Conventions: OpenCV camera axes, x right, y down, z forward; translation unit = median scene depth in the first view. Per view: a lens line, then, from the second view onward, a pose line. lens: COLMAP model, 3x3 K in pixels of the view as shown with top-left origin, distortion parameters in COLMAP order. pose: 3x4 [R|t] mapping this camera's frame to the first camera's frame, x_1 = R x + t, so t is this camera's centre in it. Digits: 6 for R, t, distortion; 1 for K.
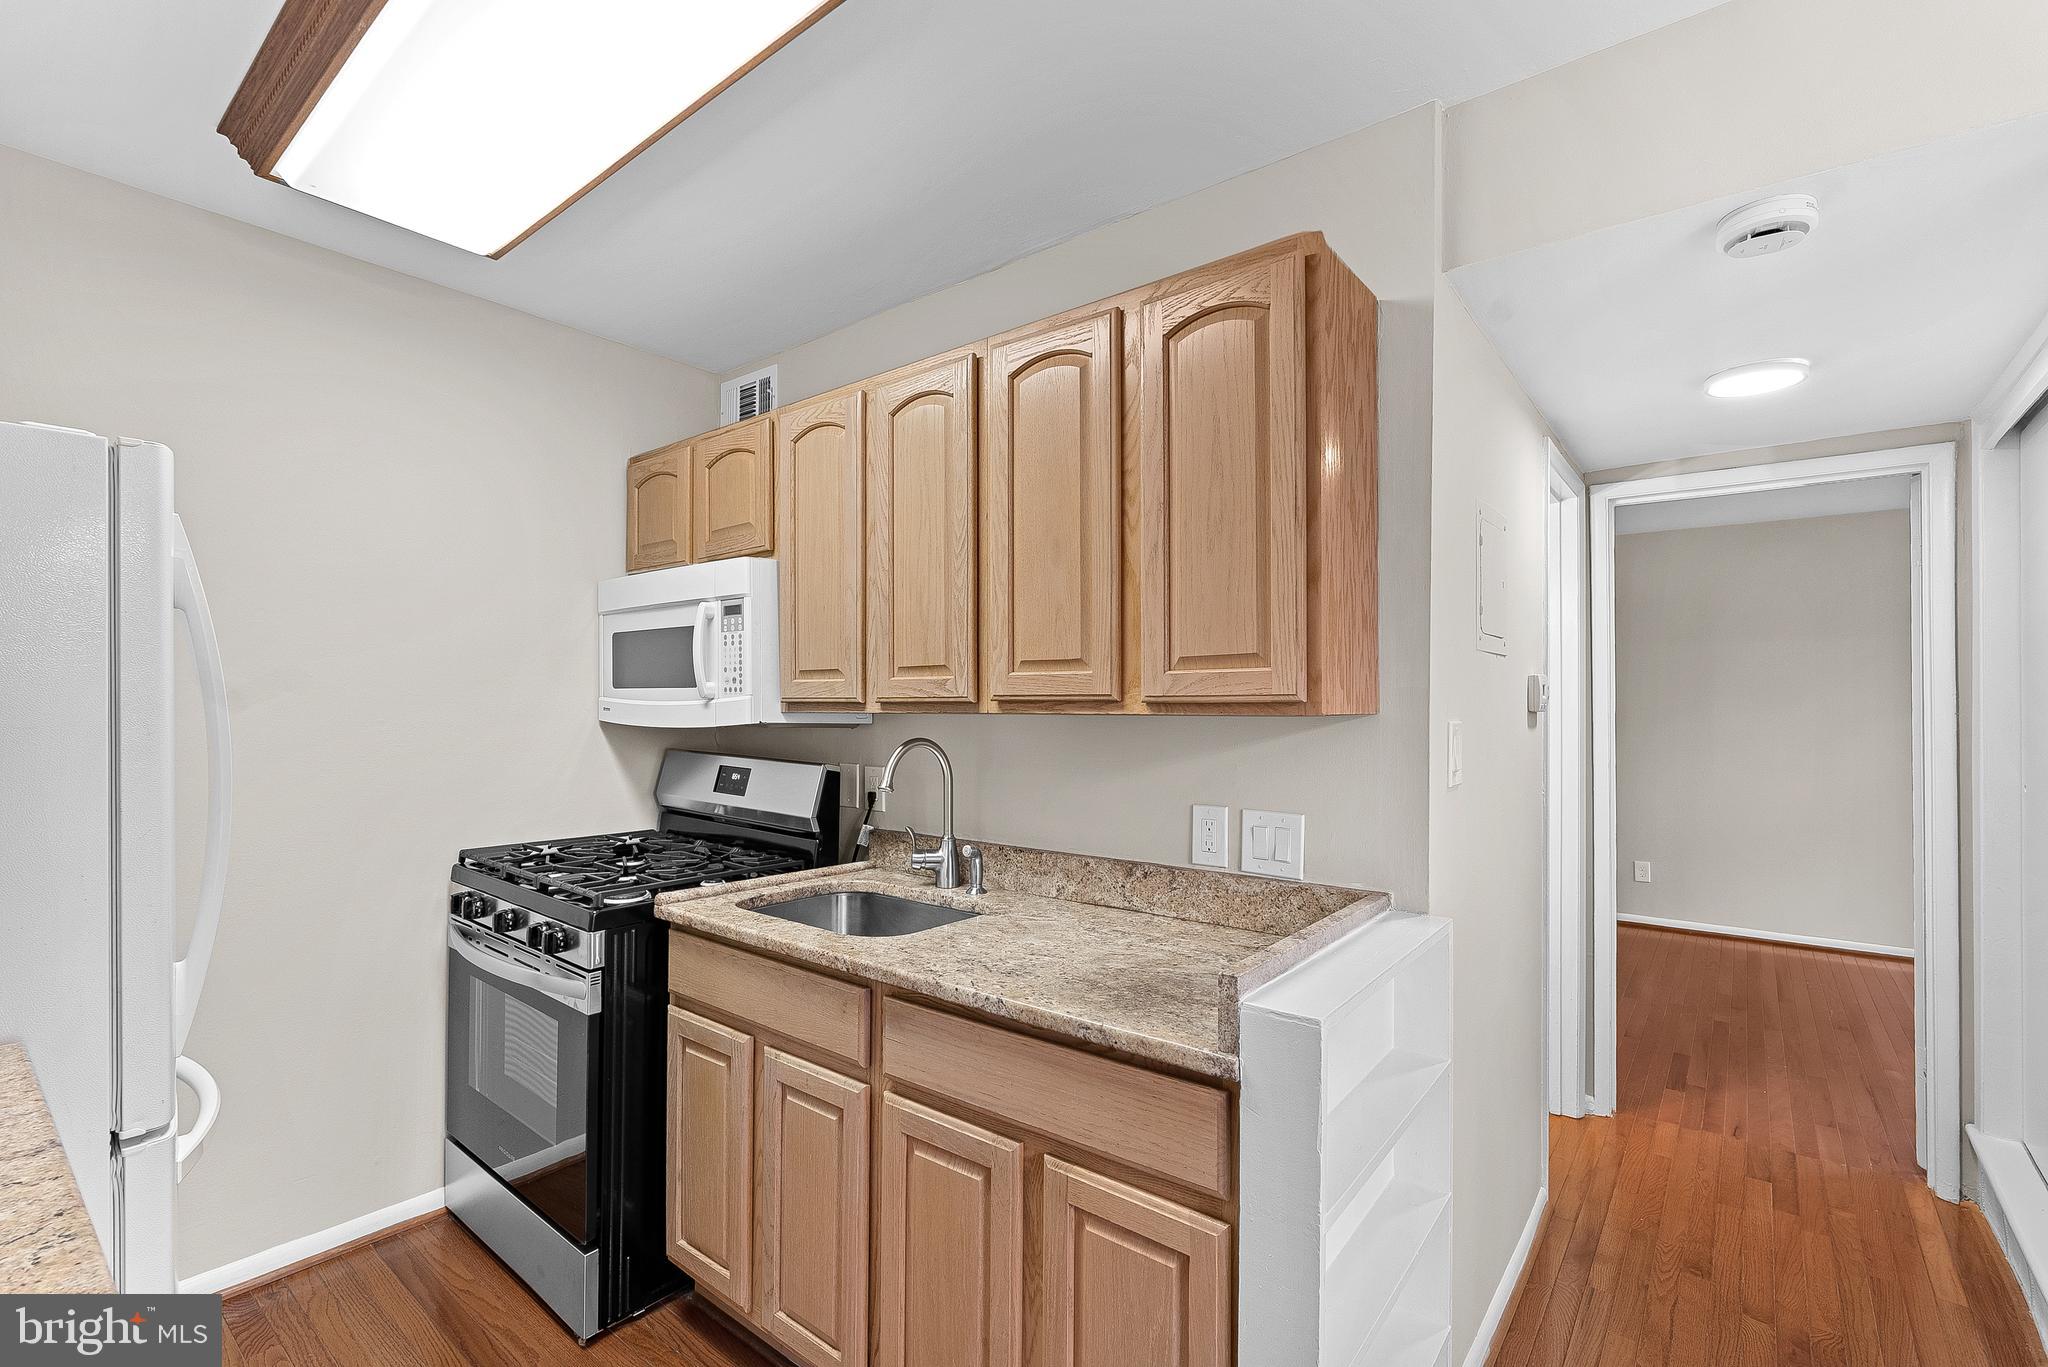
lens RADIAL K [[921.4, 0, 1019.1], [0, 921.4, 695.5], [0, 0, 1]] dist [-0.007000, 0.001815]
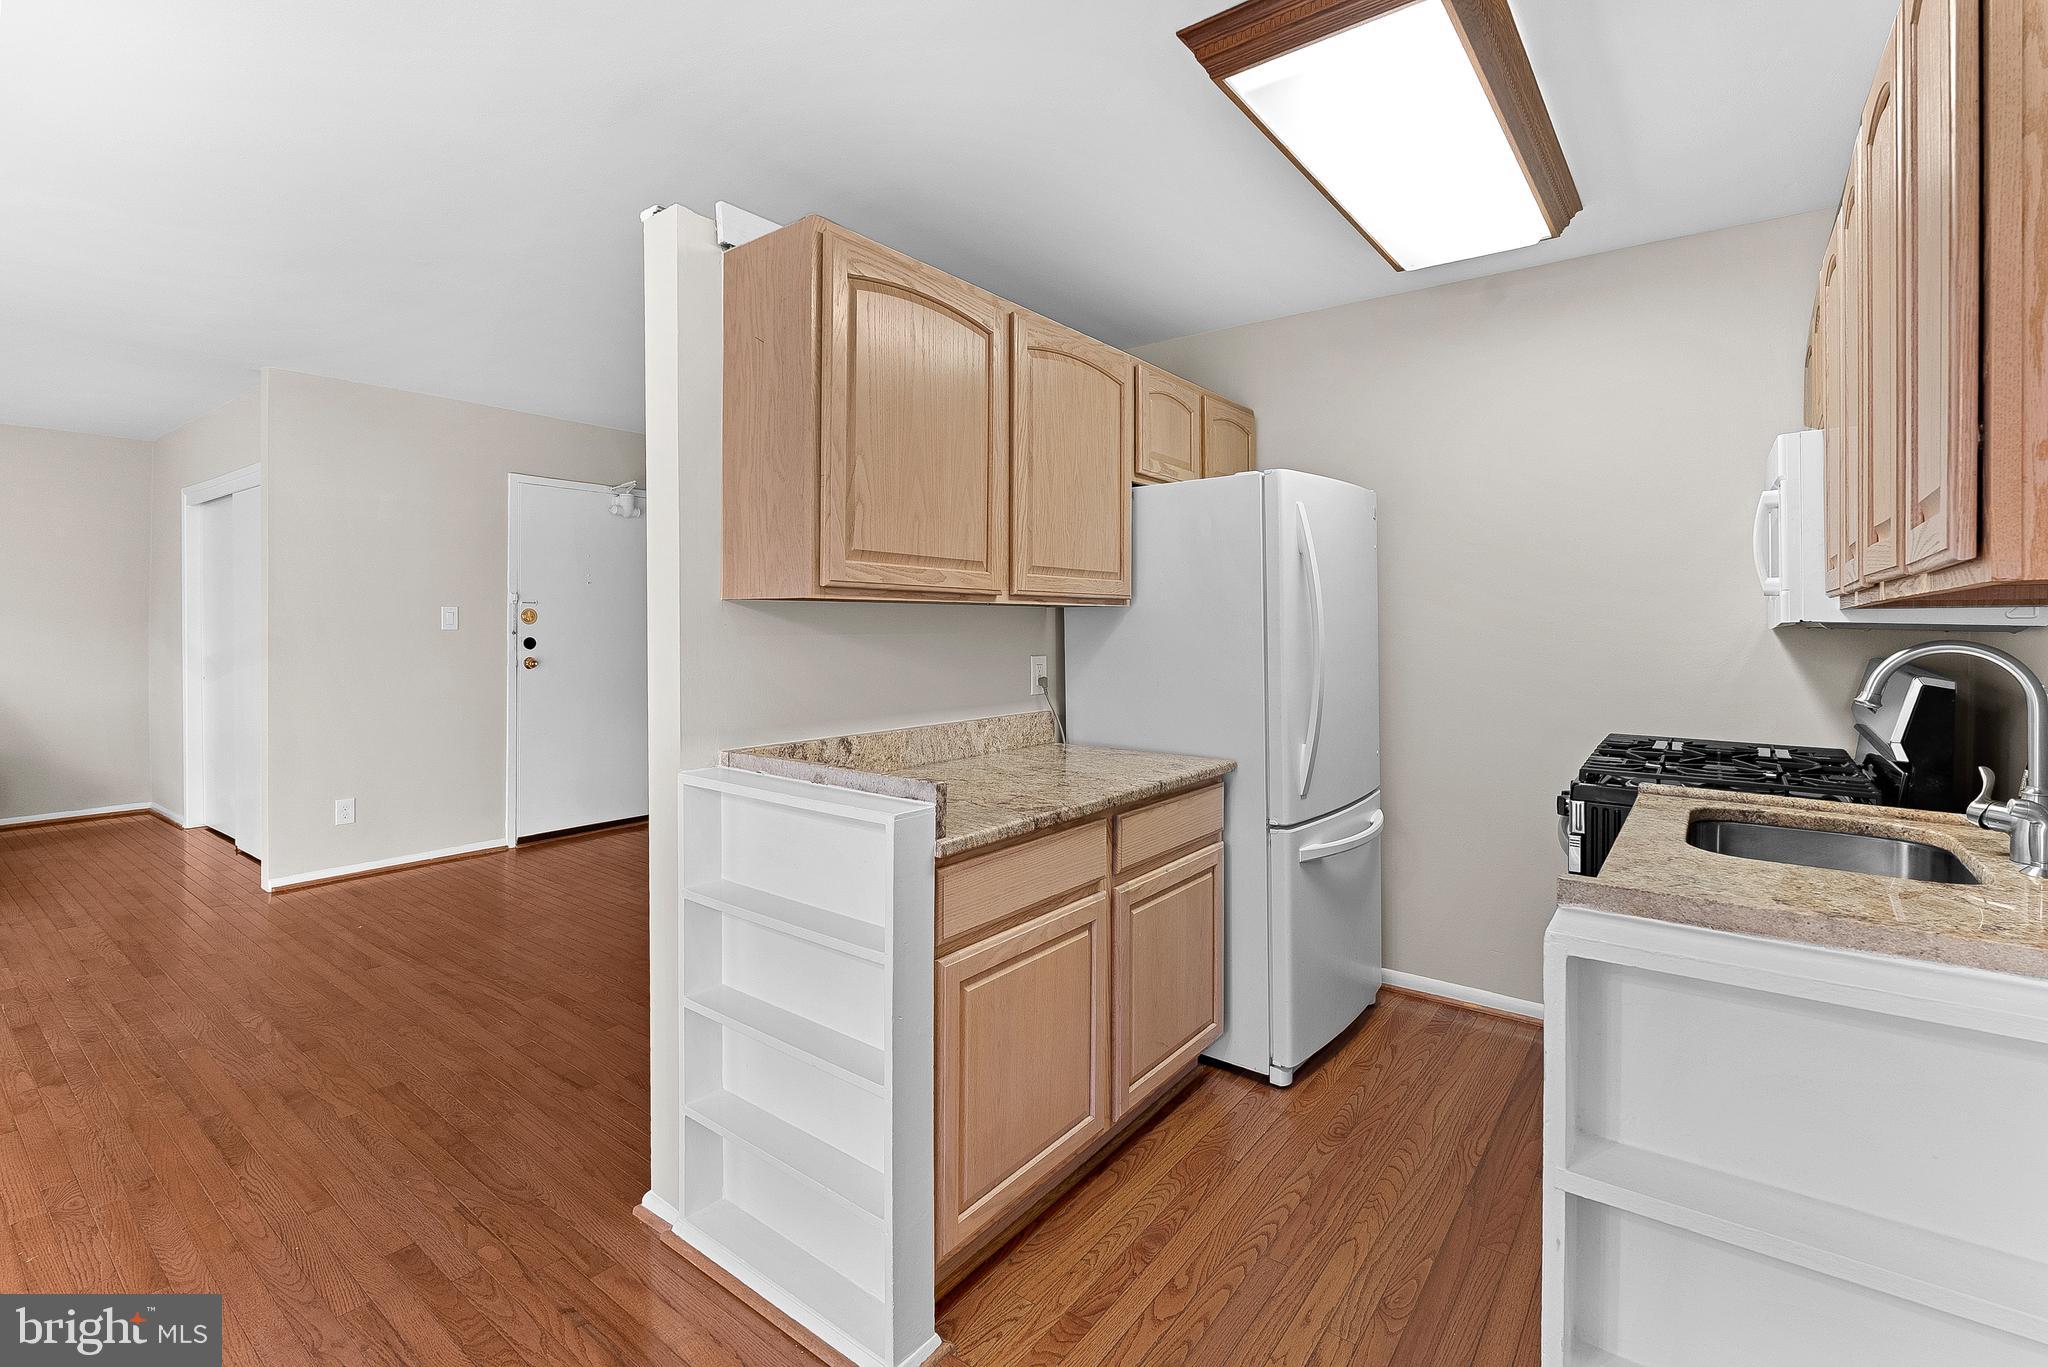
lens RADIAL K [[921.4, 0, 1023.8], [0, 921.4, 628.1], [0, 0, 1]] dist [-0.007000, 0.001815]
pose [[0.032249, 0.002389, -0.999477, 0.630418], [0.004863, 0.999985, 0.002547, 0.033480], [0.999468, -0.004943, 0.032237, 0.263945]]
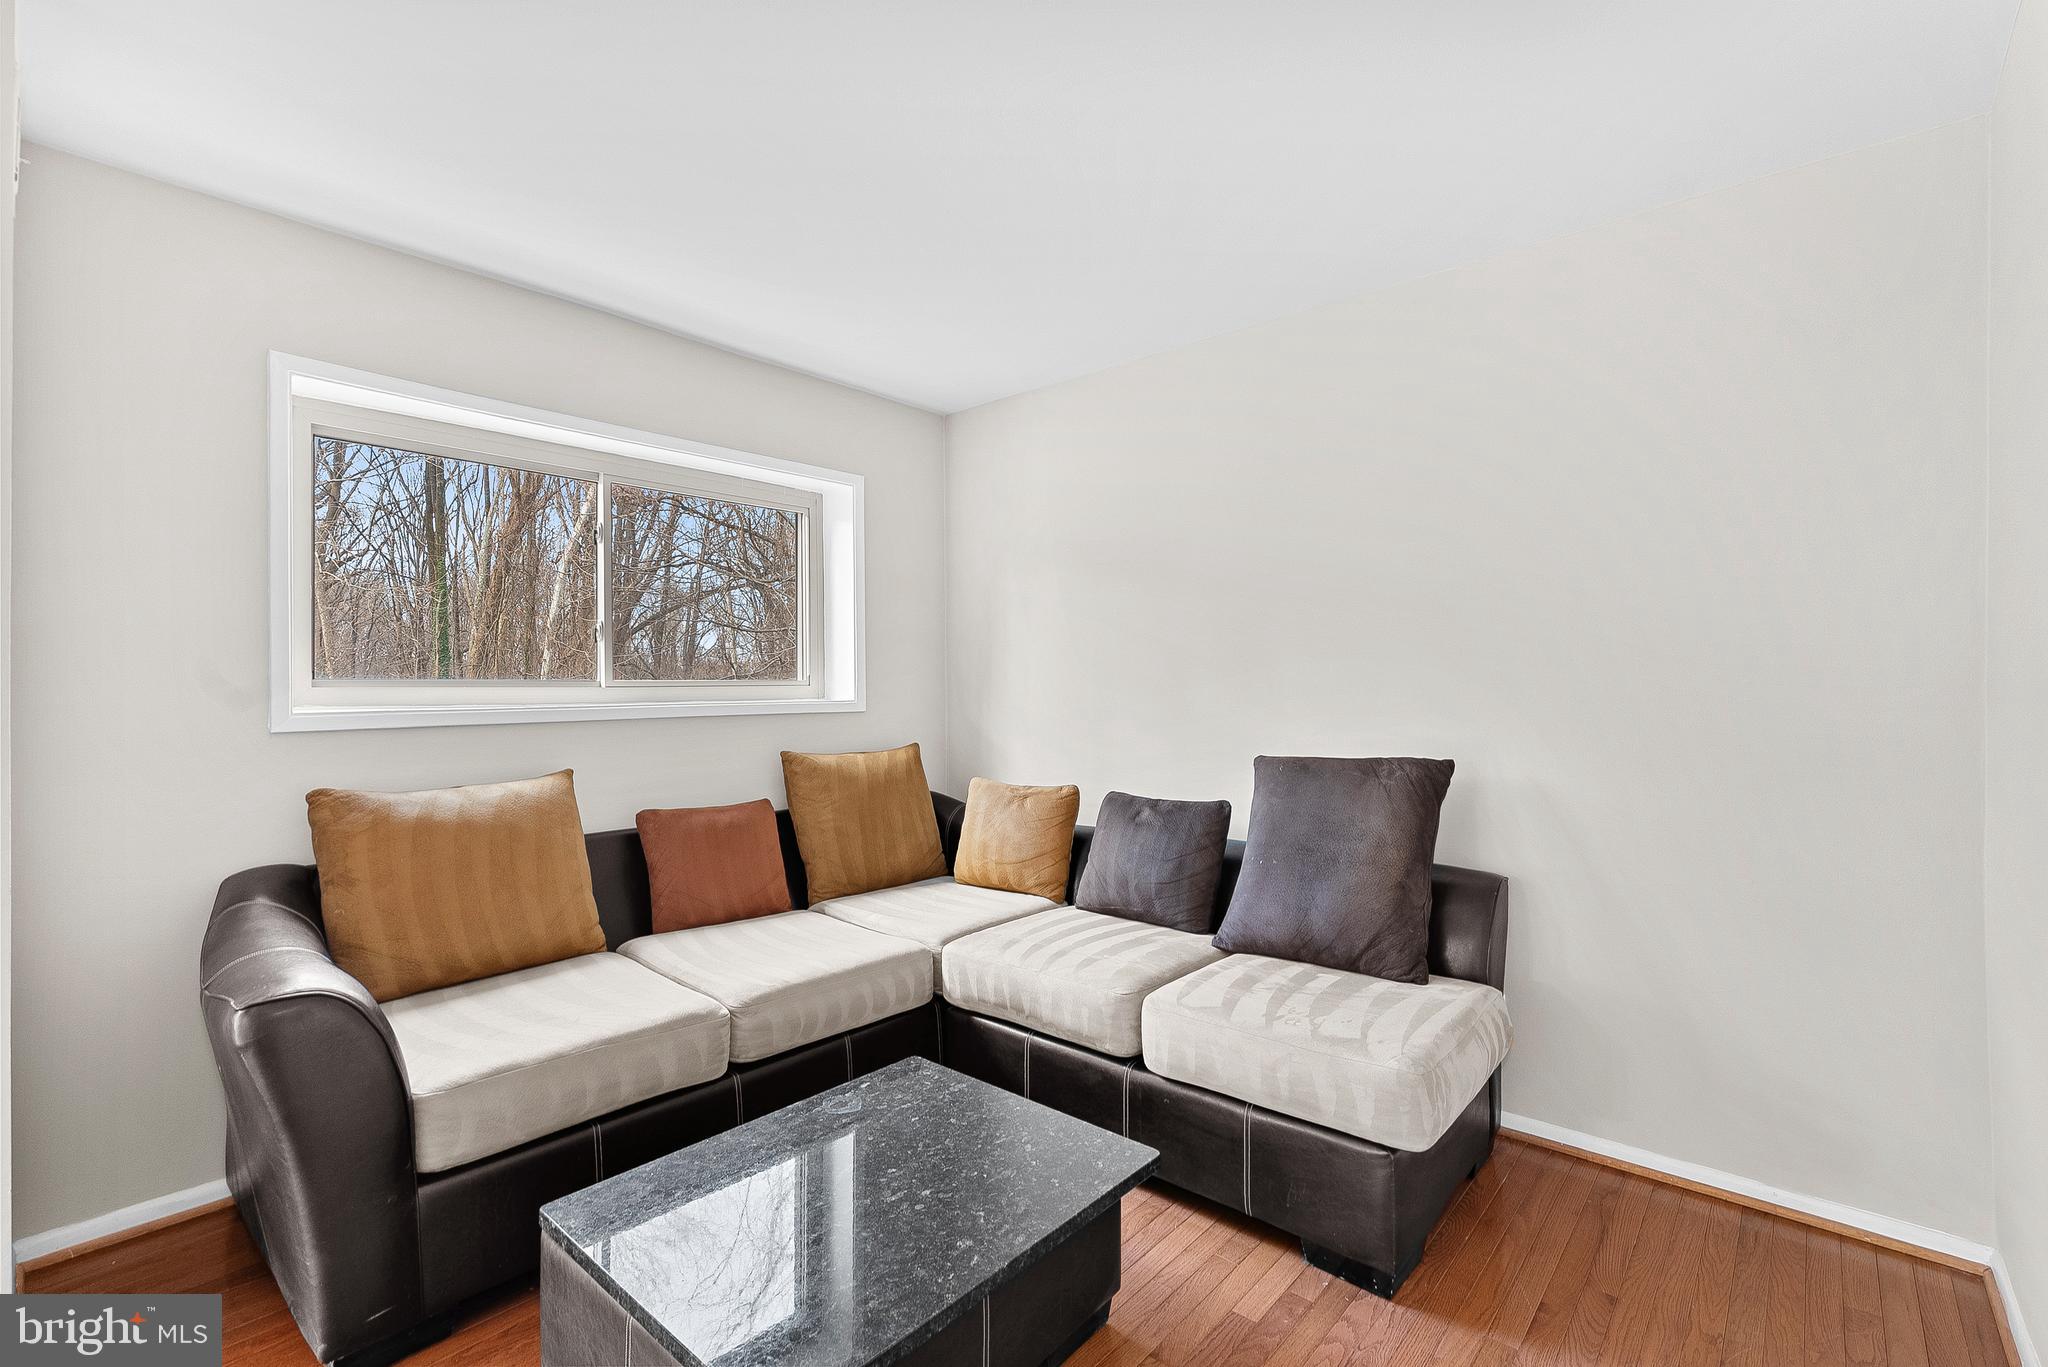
lens RADIAL K [[921.4, 0, 1036.7], [0, 921.4, 683.6], [0, 0, 1]] dist [-0.007000, 0.001815]
pose [[-0.999524, 0.001903, 0.030785, -1.476938], [0.001537, 0.999928, -0.011905, 0.021450], [-0.030805, -0.011852, -0.999455, -1.488422]]
